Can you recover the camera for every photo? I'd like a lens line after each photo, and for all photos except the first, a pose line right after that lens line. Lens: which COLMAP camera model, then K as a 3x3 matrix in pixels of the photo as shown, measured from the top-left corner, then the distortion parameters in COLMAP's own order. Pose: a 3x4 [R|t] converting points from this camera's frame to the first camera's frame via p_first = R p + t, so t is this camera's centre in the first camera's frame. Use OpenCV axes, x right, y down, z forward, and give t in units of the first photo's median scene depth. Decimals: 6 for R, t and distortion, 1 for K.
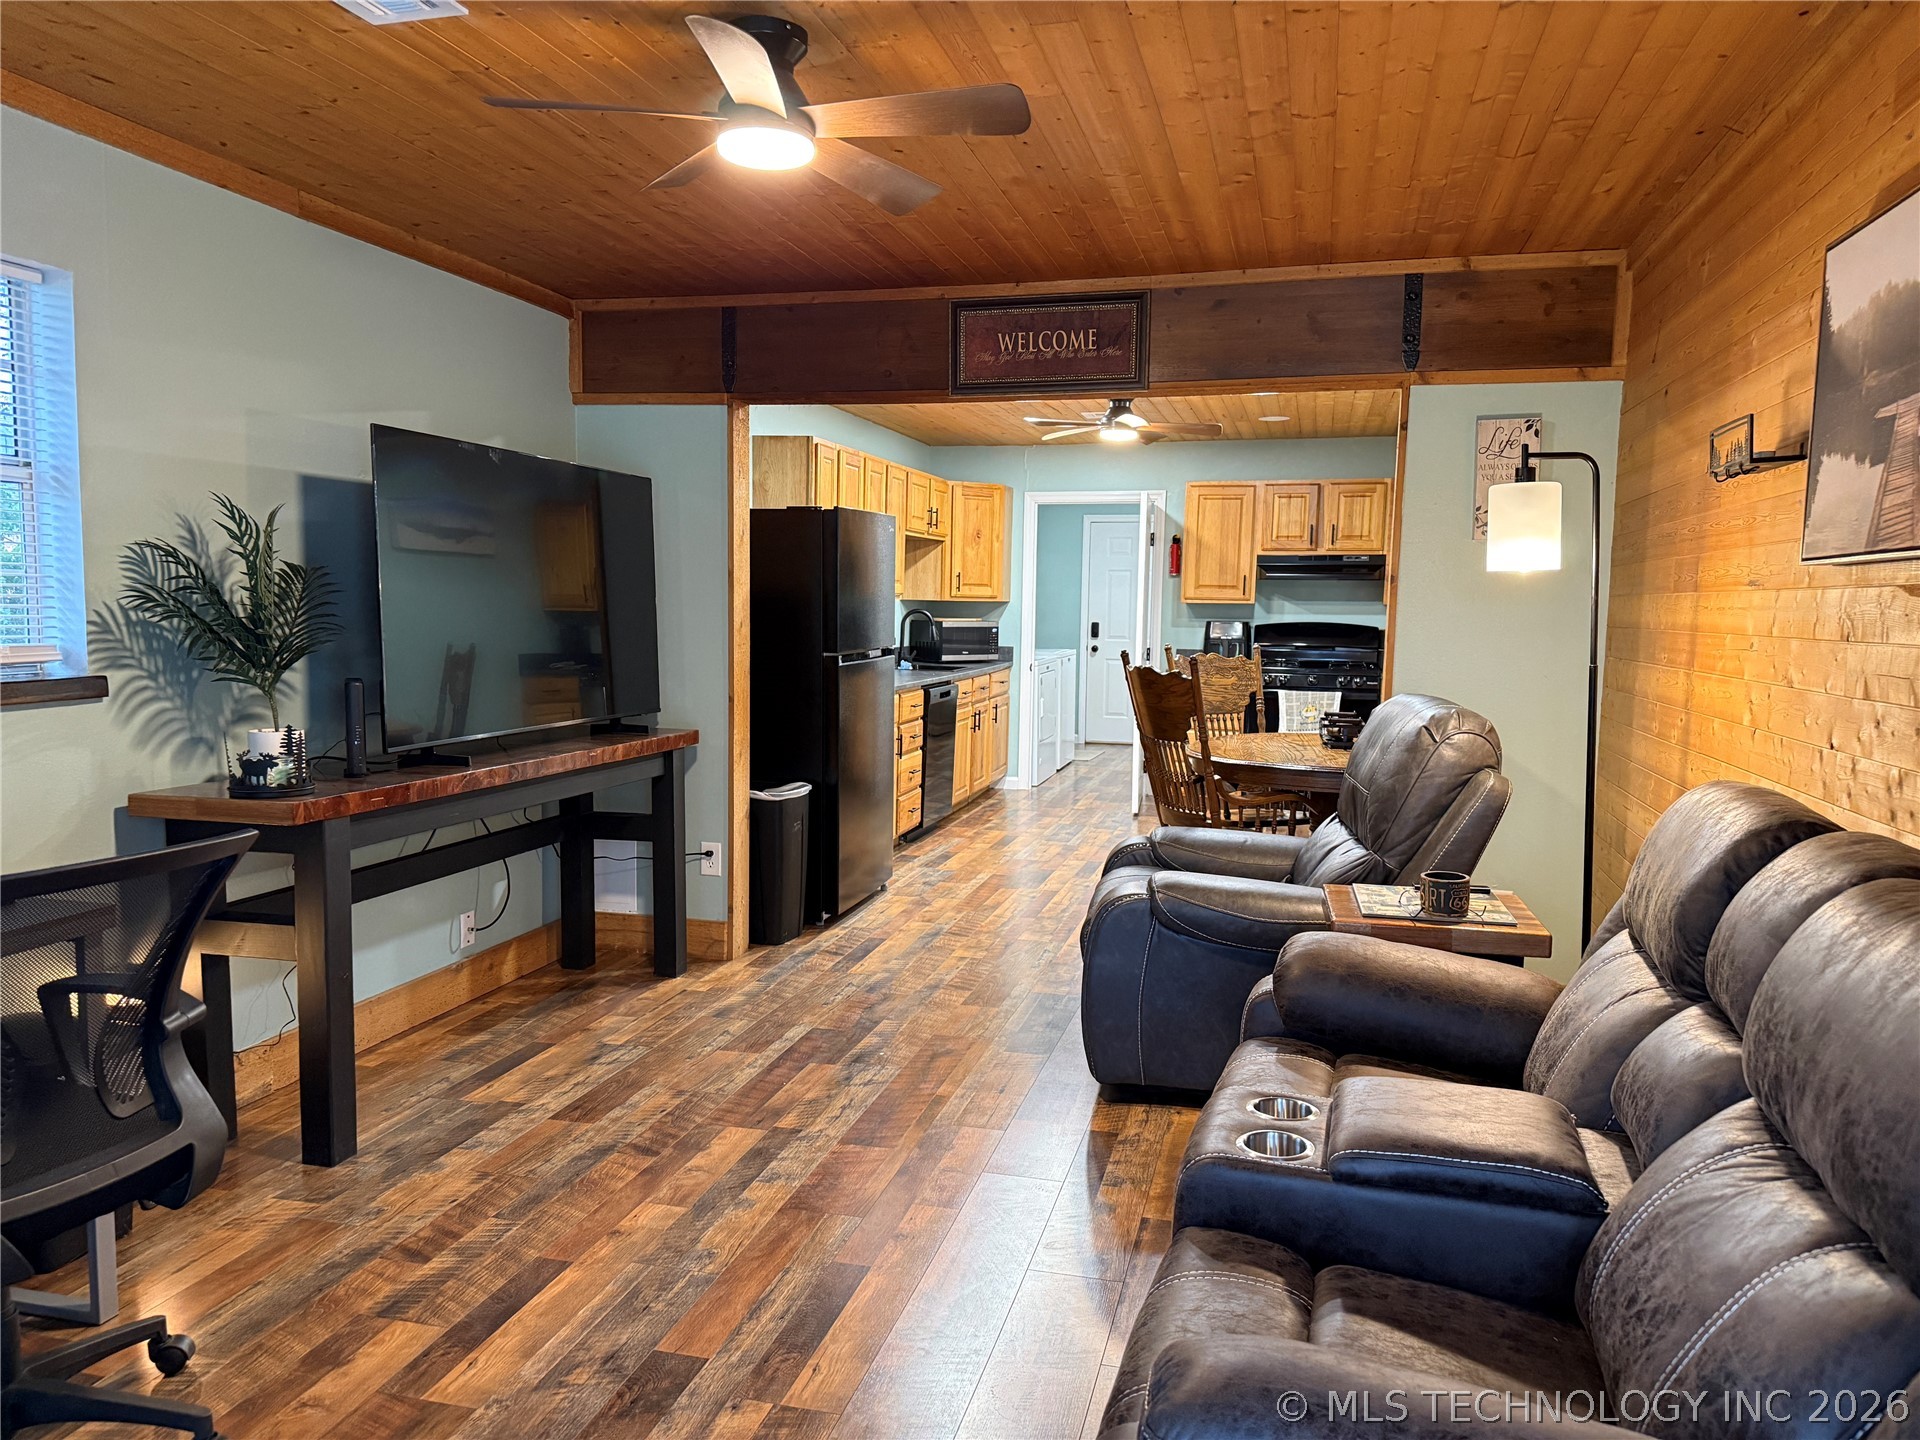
lens RADIAL K [[1320.1, 0, 965.0], [0, 1320.1, 733.3], [0, 0, 1]] dist [0.095279, -0.114766]
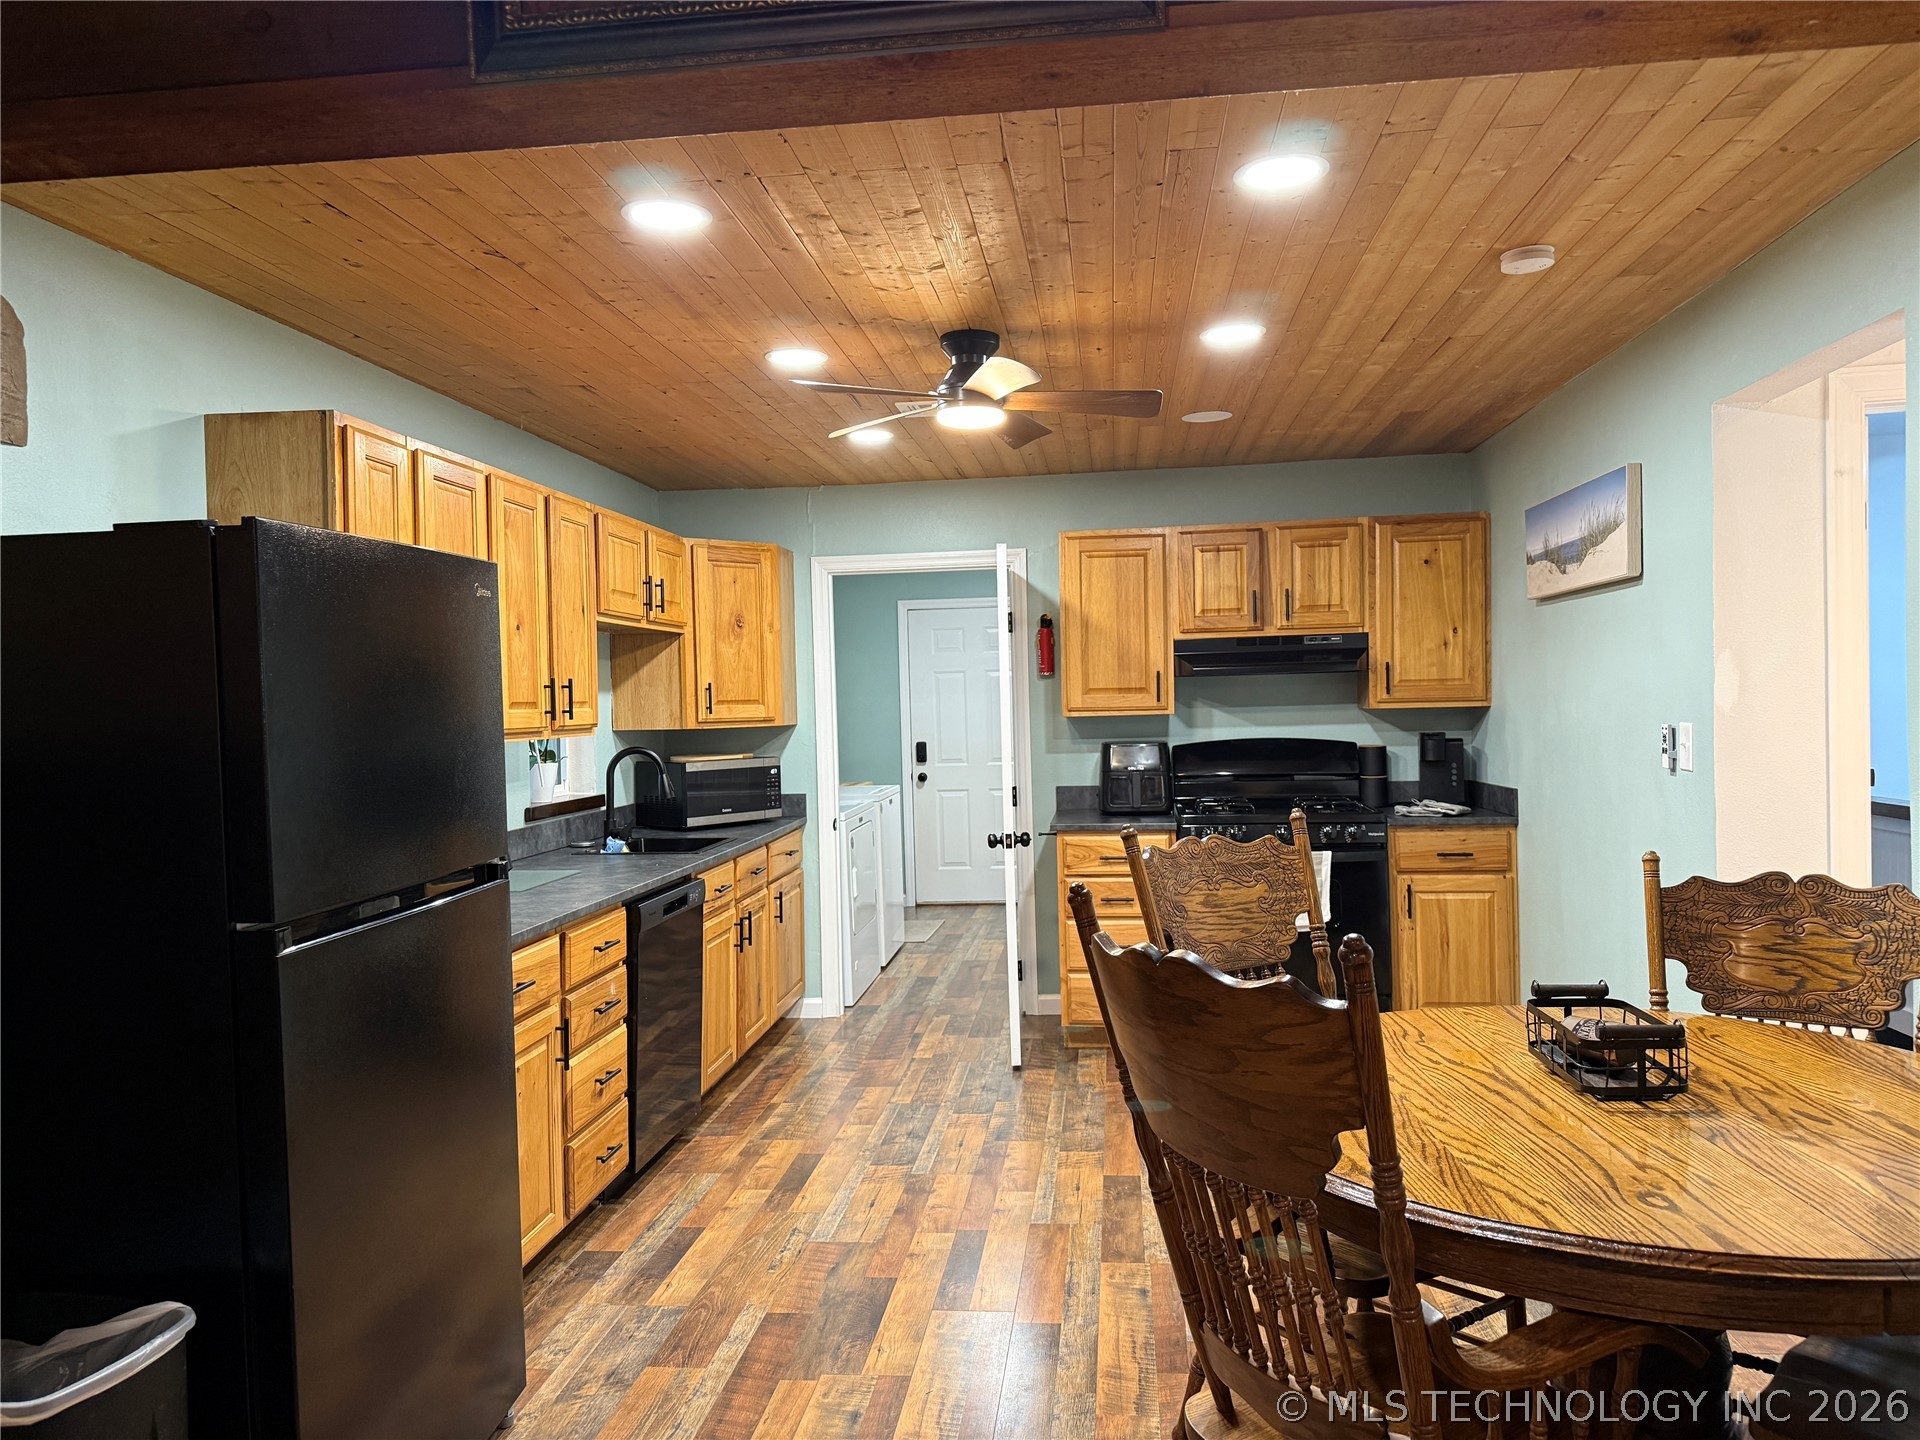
lens RADIAL K [[1320.1, 0, 965.0], [0, 1320.1, 733.3], [0, 0, 1]] dist [0.095279, -0.114766]
pose [[0.988739, -0.045151, 0.142674, 0.025134], [0.056157, 0.995670, -0.074078, -0.047022], [-0.138711, 0.081256, 0.986994, 0.382921]]
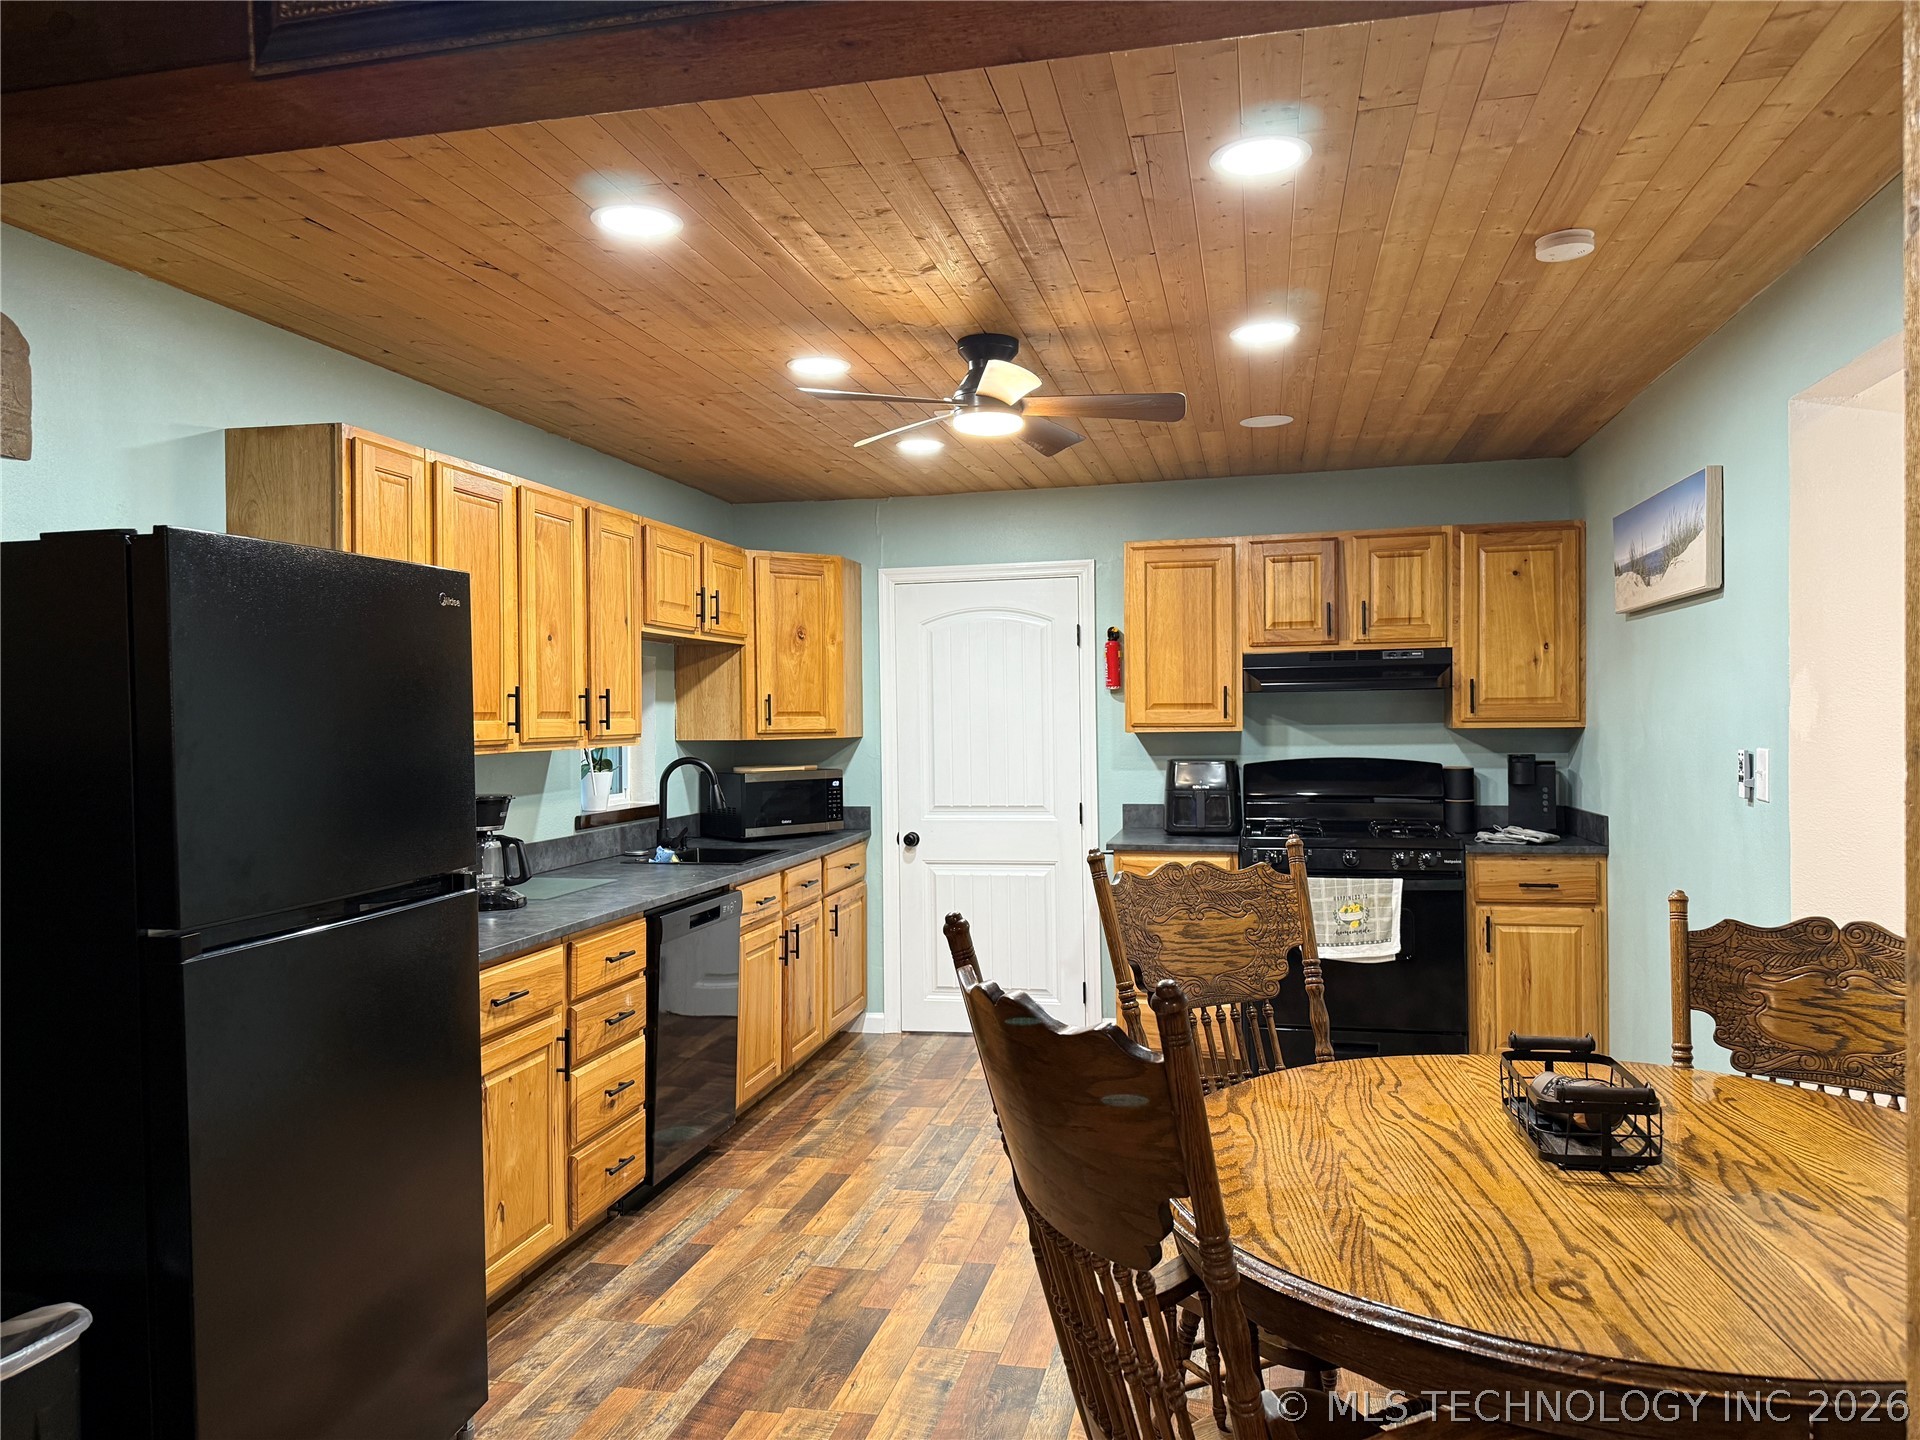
lens RADIAL K [[1320.1, 0, 965.0], [0, 1320.1, 733.3], [0, 0, 1]] dist [0.095279, -0.114766]
pose [[0.998841, -0.030842, 0.036961, 0.065966], [0.034013, 0.995497, -0.088478, -0.046925], [-0.034066, 0.089633, 0.995392, 0.391359]]
